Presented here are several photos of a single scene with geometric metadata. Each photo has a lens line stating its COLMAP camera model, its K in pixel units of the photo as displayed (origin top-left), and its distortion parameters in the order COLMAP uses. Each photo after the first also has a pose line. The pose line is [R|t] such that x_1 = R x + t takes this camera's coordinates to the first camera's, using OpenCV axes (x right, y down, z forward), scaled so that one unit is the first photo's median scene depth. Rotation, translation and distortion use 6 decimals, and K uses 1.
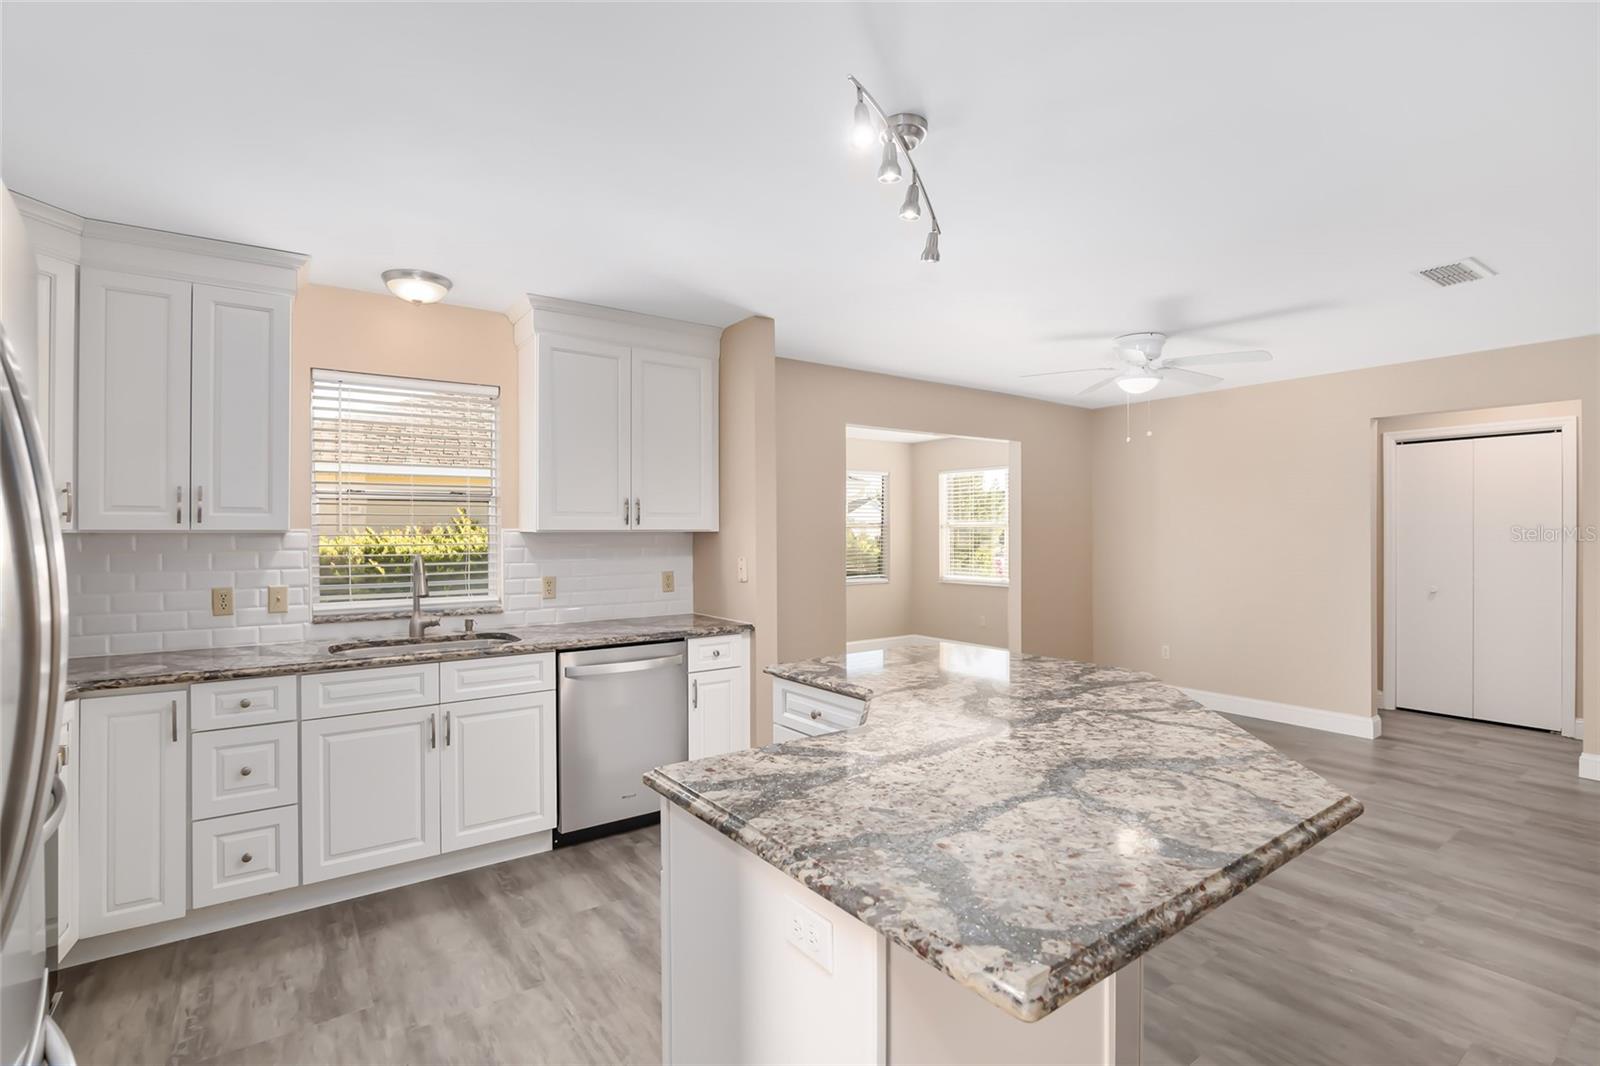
lens RADIAL K [[751.1, 0, 800.0], [0, 751.1, 533.0], [0, 0, 1]] dist [-0.018155, 0.001653]
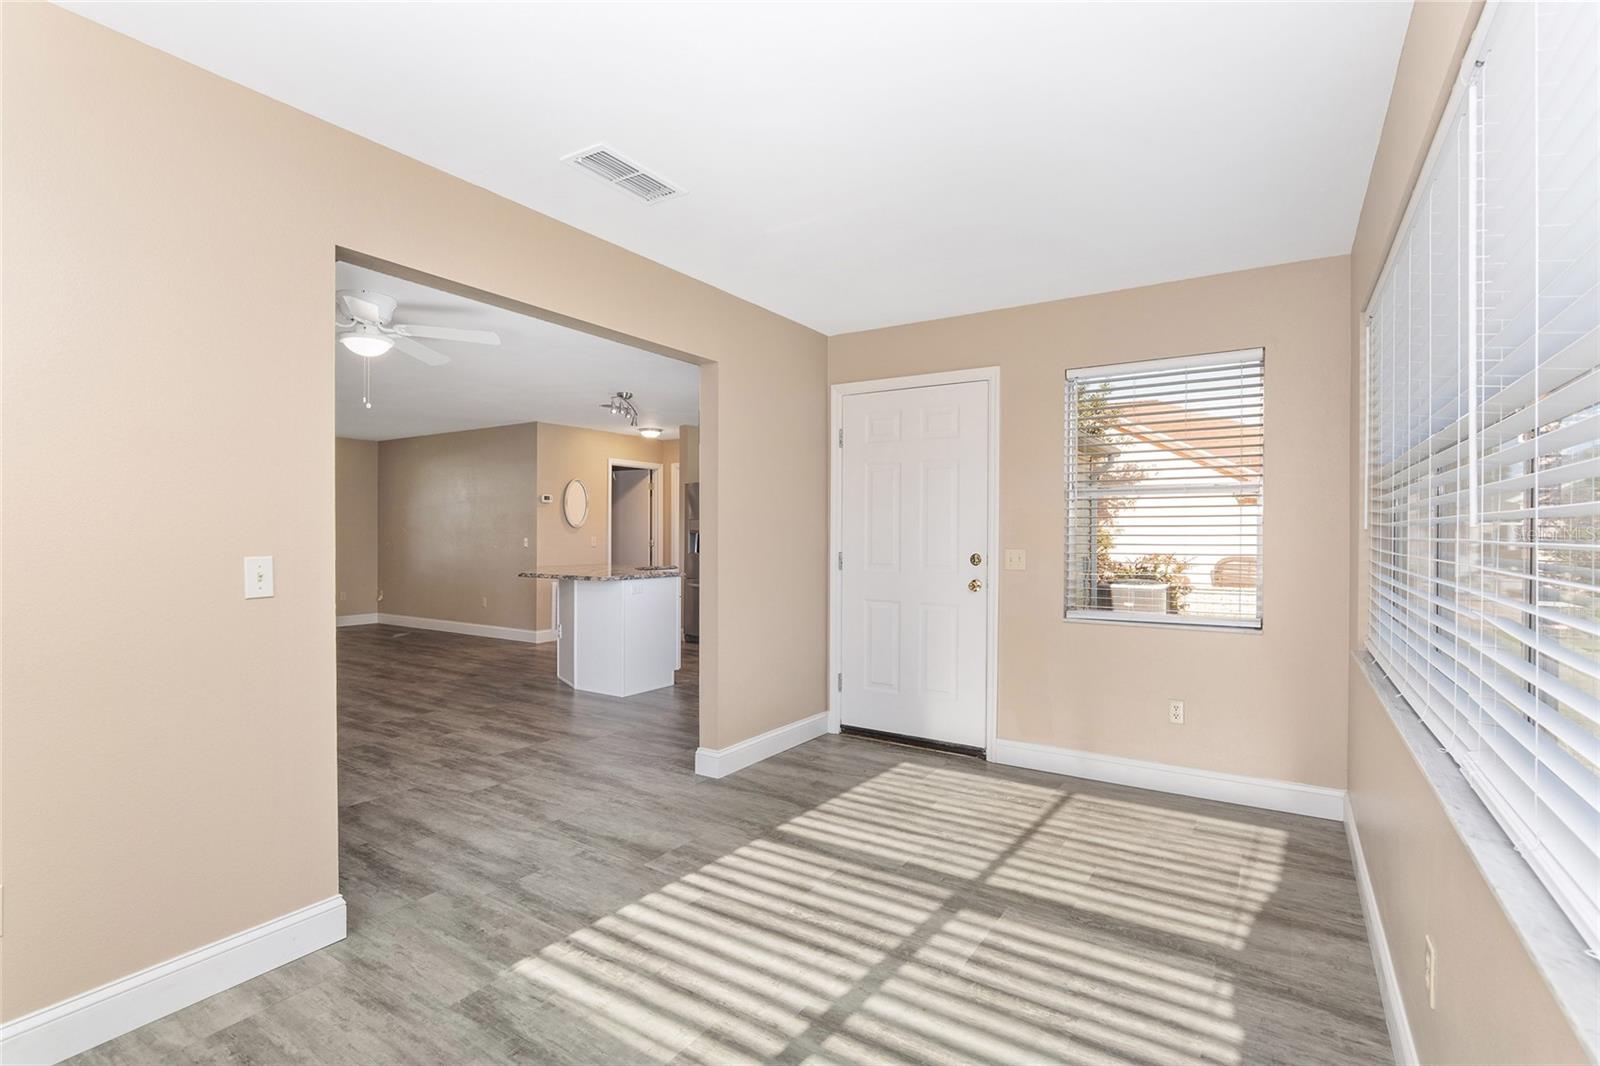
lens RADIAL K [[733.9, 0, 800.0], [0, 733.9, 533.0], [0, 0, 1]] dist [-0.021709, 0.000586]
pose [[-0.931070, 0.001789, -0.364837, 0.354807], [0.000235, 0.999991, 0.004302, 0.032980], [0.364842, 0.003919, -0.931061, 2.579946]]
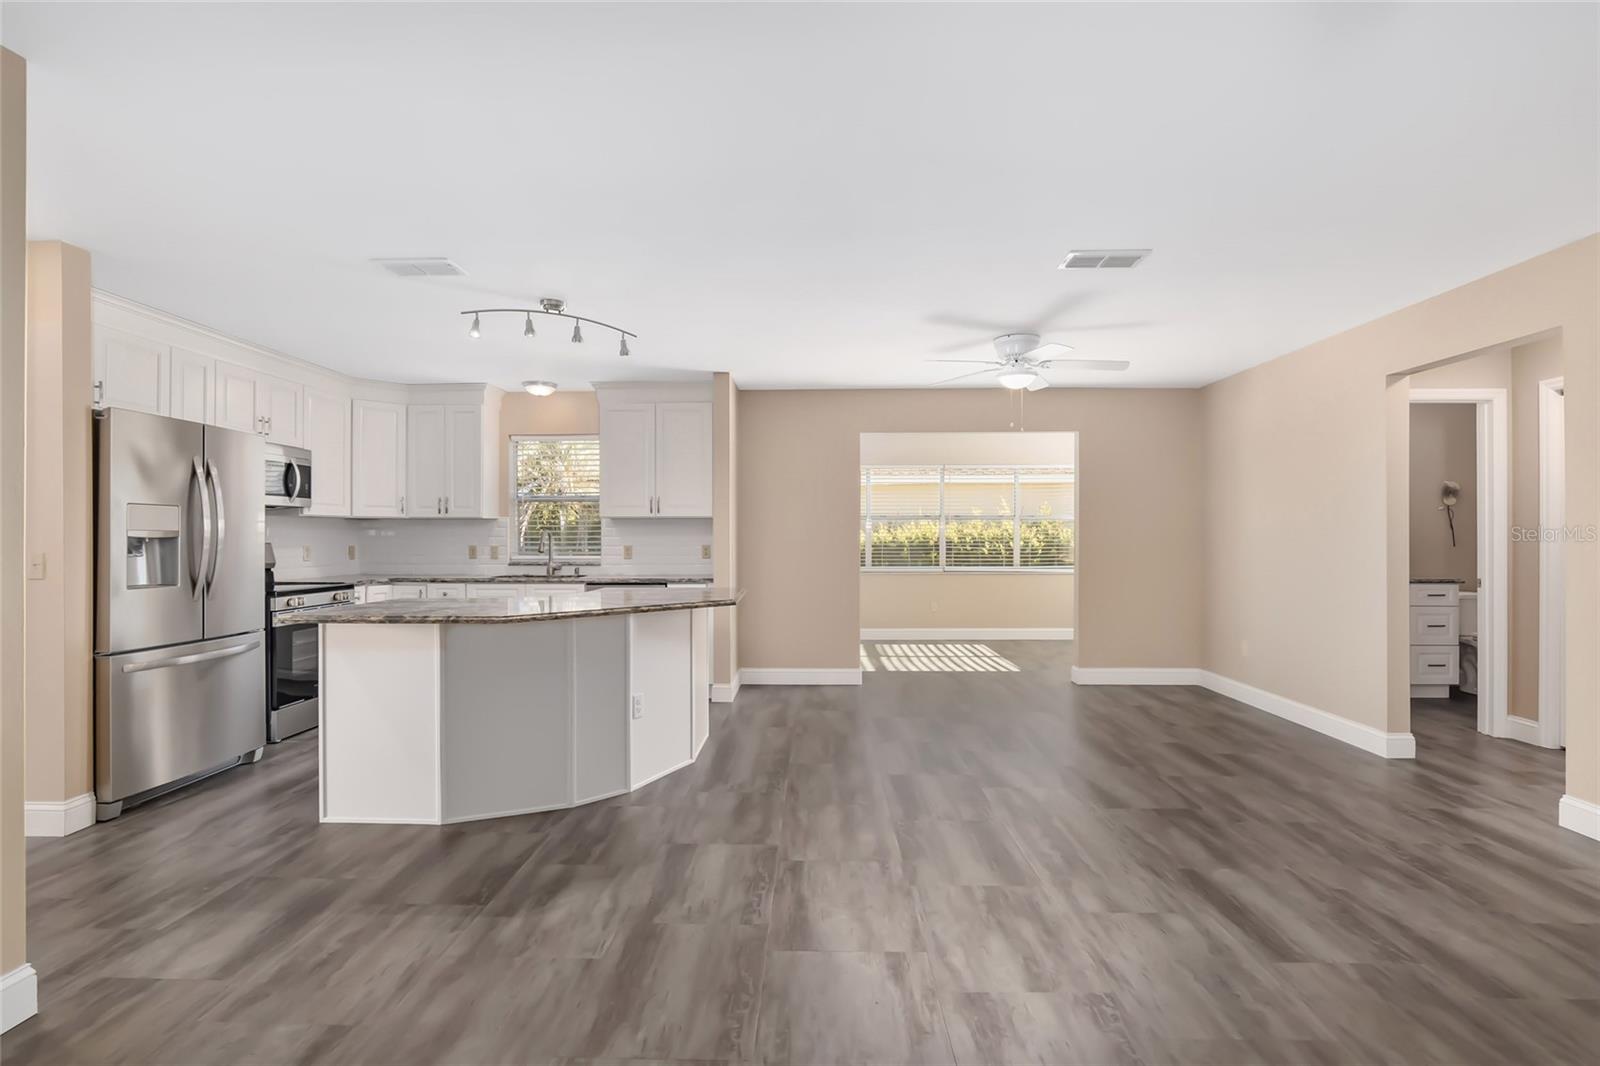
lens RADIAL K [[751.1, 0, 800.0], [0, 751.1, 533.0], [0, 0, 1]] dist [-0.018155, 0.001653]
pose [[0.795106, -0.001306, -0.606469, 1.107581], [-0.001648, 0.999989, -0.004315, 0.041570], [0.606468, 0.004430, 0.795096, -0.104941]]
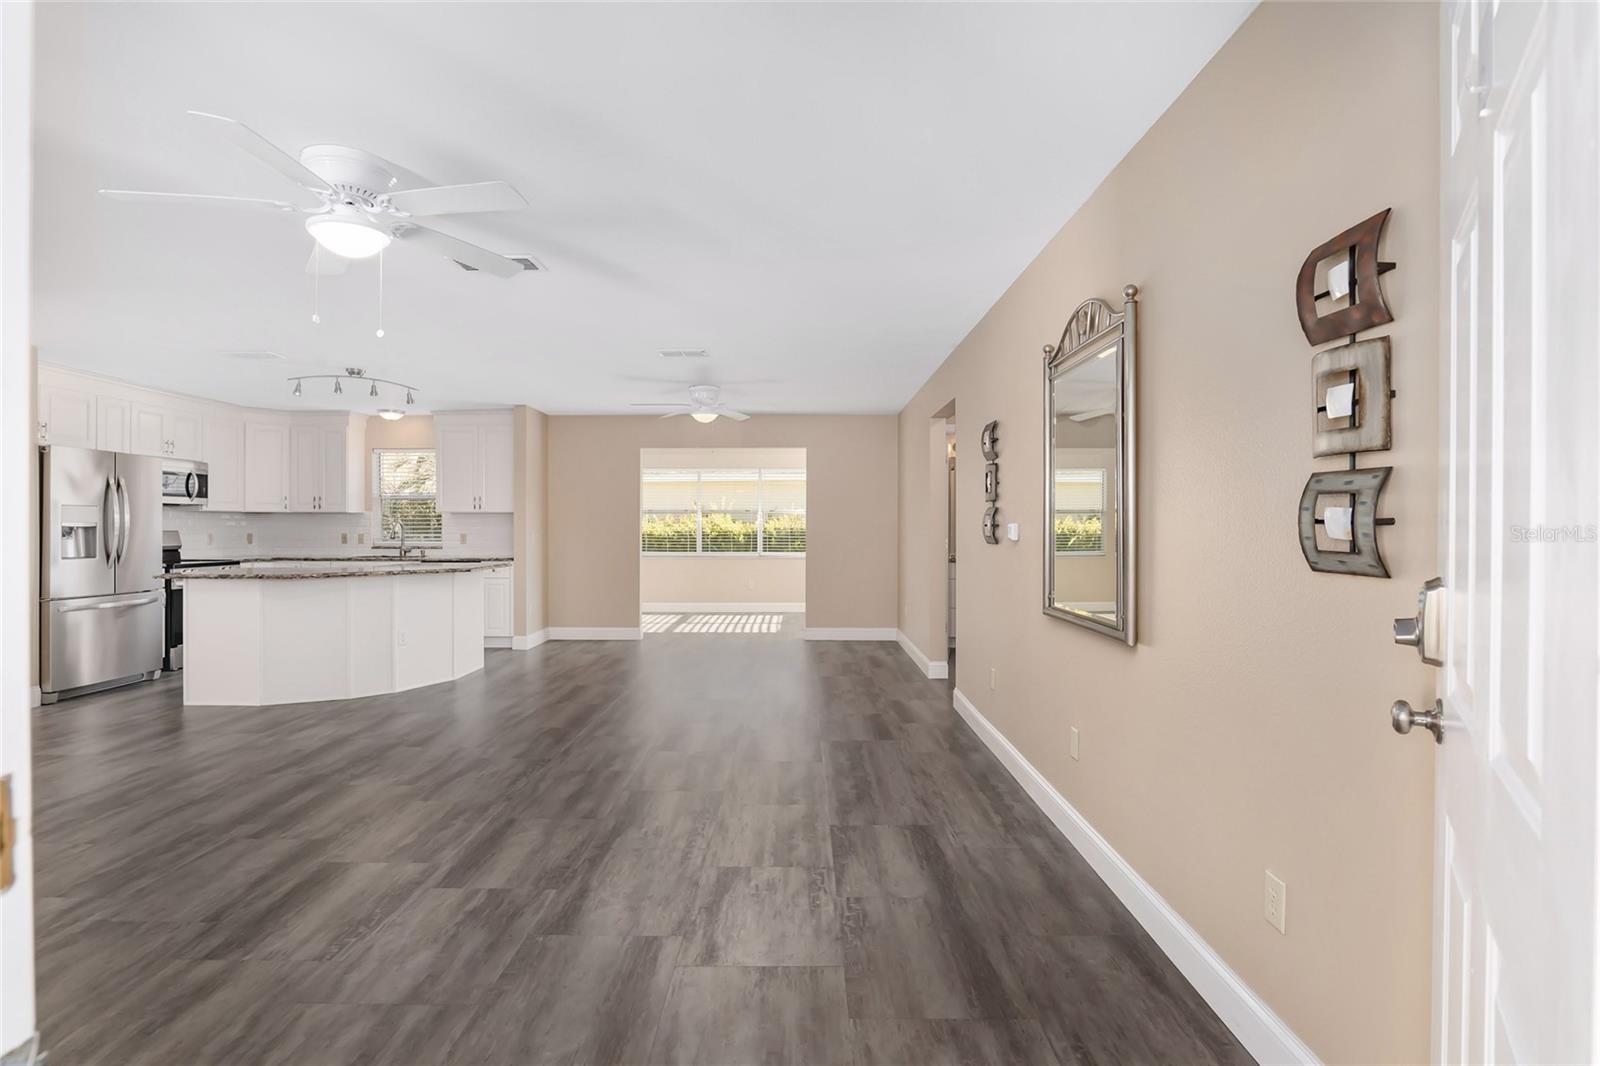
lens RADIAL K [[751.5, 0, 801.6], [0, 751.5, 527.6], [0, 0, 1]] dist [-0.018480, 0.002178]
pose [[0.809632, 0.004215, -0.586923, 1.965442], [-0.004399, 0.999990, 0.001115, 0.038327], [0.586922, 0.001679, 0.809642, -0.209008]]
